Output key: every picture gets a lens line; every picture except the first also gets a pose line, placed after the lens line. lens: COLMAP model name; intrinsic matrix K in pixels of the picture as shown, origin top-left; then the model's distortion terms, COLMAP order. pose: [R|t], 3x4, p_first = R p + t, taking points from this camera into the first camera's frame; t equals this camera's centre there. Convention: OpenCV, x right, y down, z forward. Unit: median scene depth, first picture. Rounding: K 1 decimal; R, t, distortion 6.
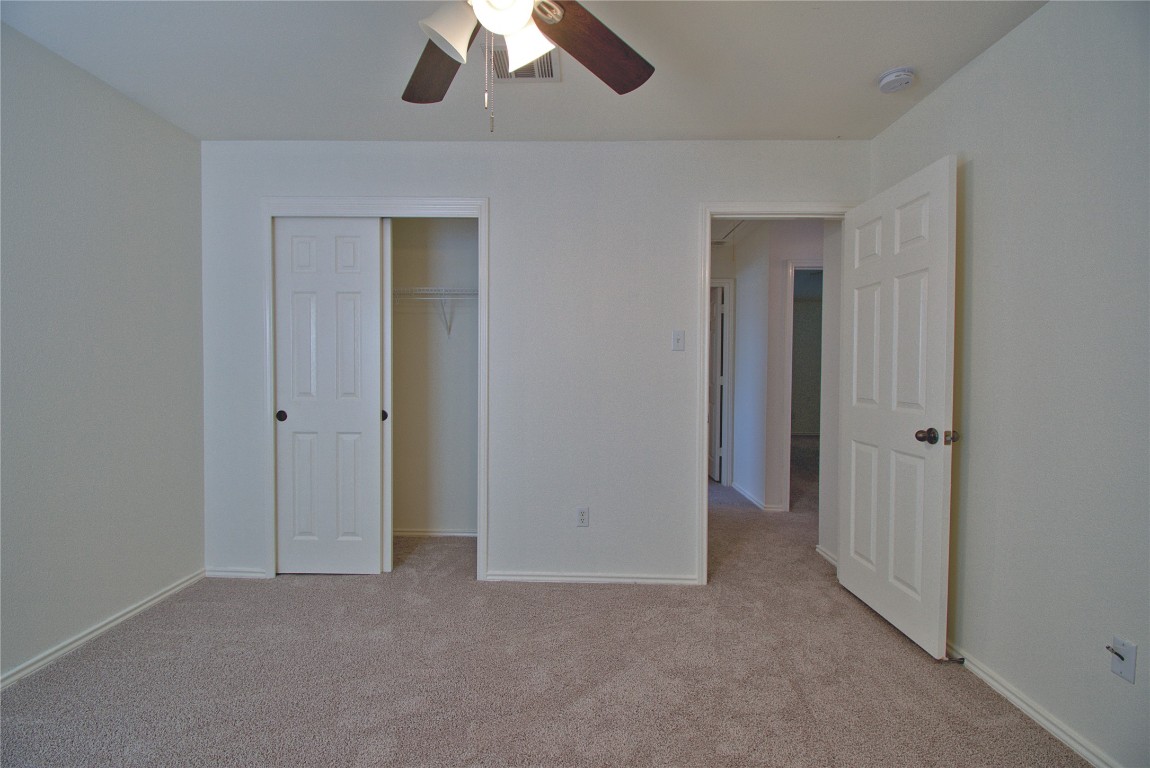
lens RADIAL K [[514.1, 0, 567.5], [0, 514.1, 383.1], [0, 0, 1]] dist [0.022029, -0.016087]
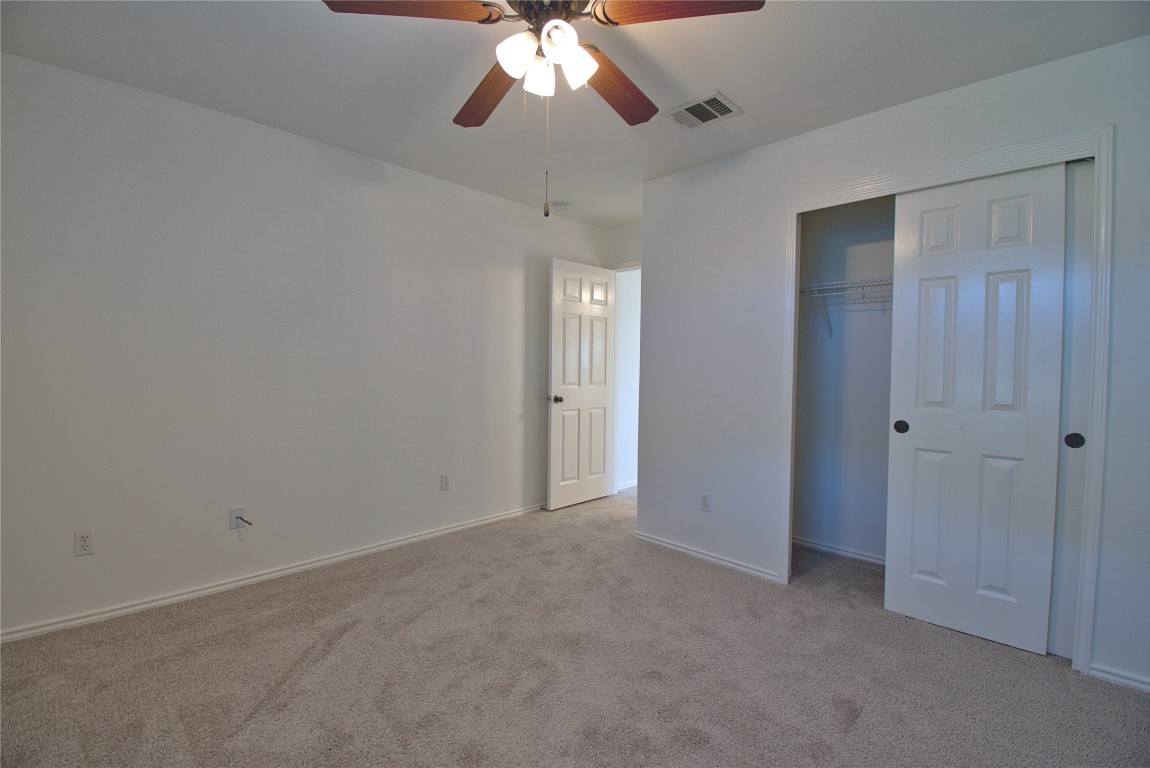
lens RADIAL K [[514.1, 0, 567.5], [0, 514.1, 383.1], [0, 0, 1]] dist [0.022029, -0.016087]
pose [[0.738724, 0.023136, -0.673610, -0.300340], [-0.024339, 0.999675, 0.007644, -0.002426], [0.673568, 0.010748, 0.739047, 0.002958]]
